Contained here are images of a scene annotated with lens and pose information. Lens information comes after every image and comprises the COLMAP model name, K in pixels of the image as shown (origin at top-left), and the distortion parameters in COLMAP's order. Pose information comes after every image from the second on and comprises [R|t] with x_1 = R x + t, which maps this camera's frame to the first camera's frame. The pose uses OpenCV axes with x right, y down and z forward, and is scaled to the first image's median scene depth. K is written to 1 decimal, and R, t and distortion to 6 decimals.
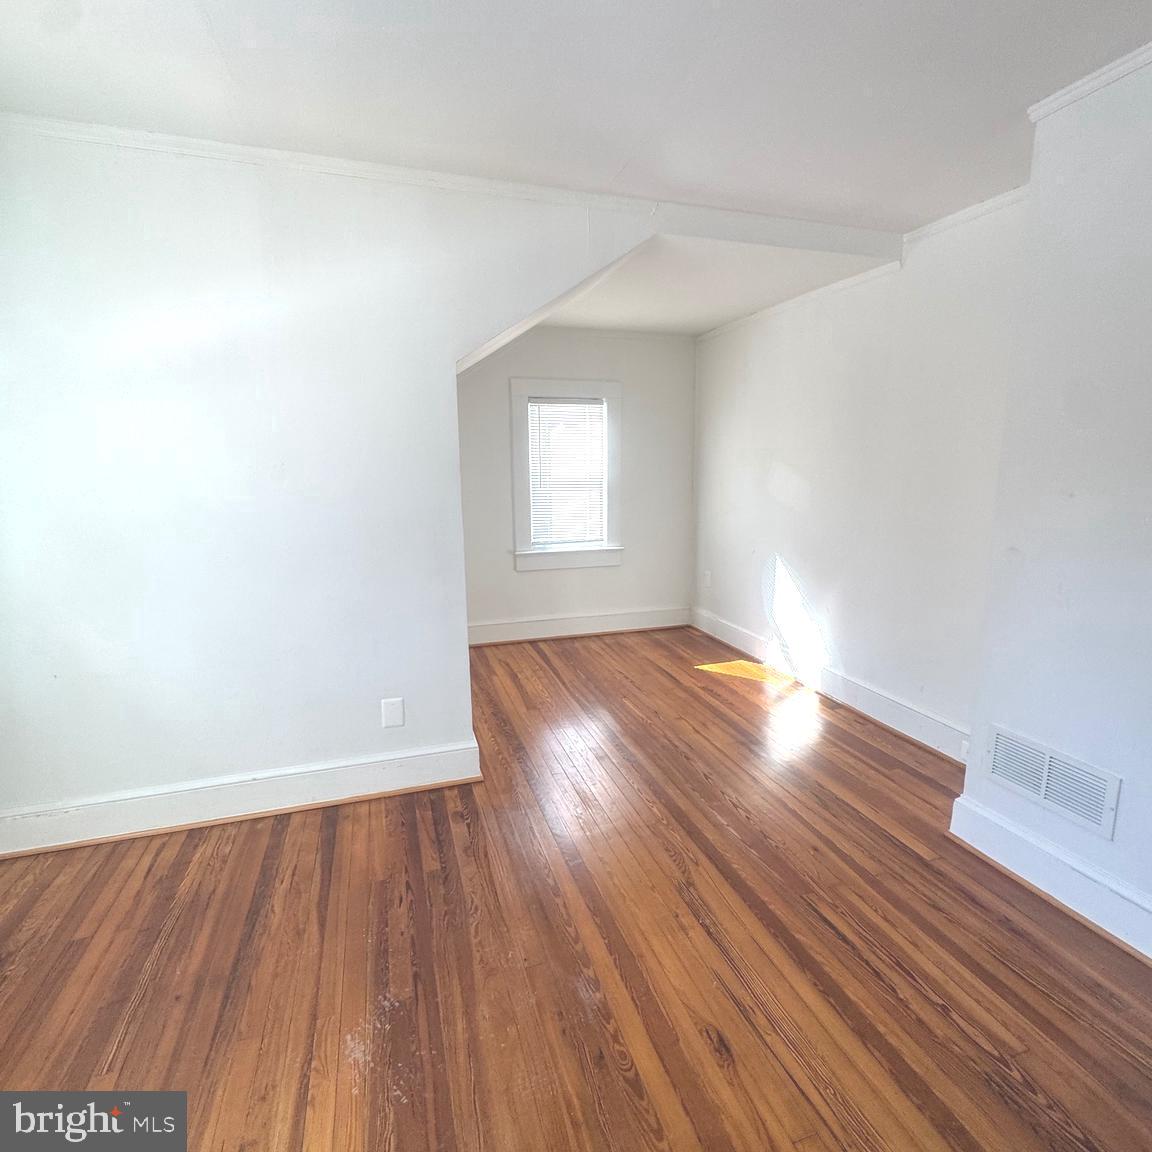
lens RADIAL K [[620.9, 0, 576.7], [0, 620.9, 575.5], [0, 0, 1]] dist [-0.008679, 0.003359]
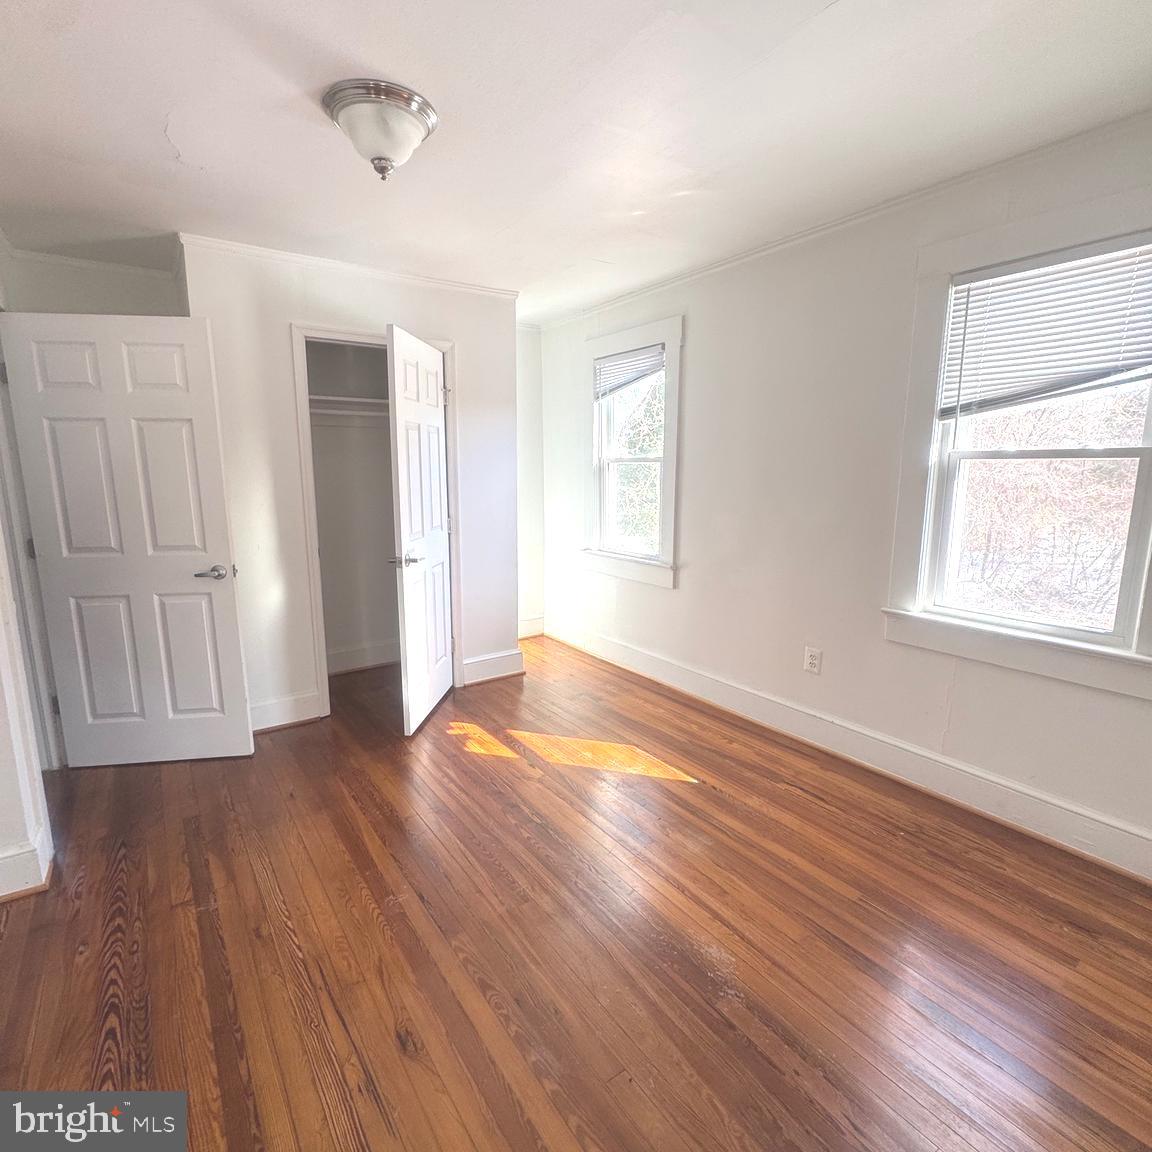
lens RADIAL K [[620.9, 0, 575.9], [0, 620.9, 575.5], [0, 0, 1]] dist [-0.008679, 0.003359]
pose [[-0.954660, 0.061982, -0.291173, 0.208995], [-0.043996, 0.937969, 0.343916, -0.322366], [0.294428, 0.341133, -0.892715, 1.703561]]
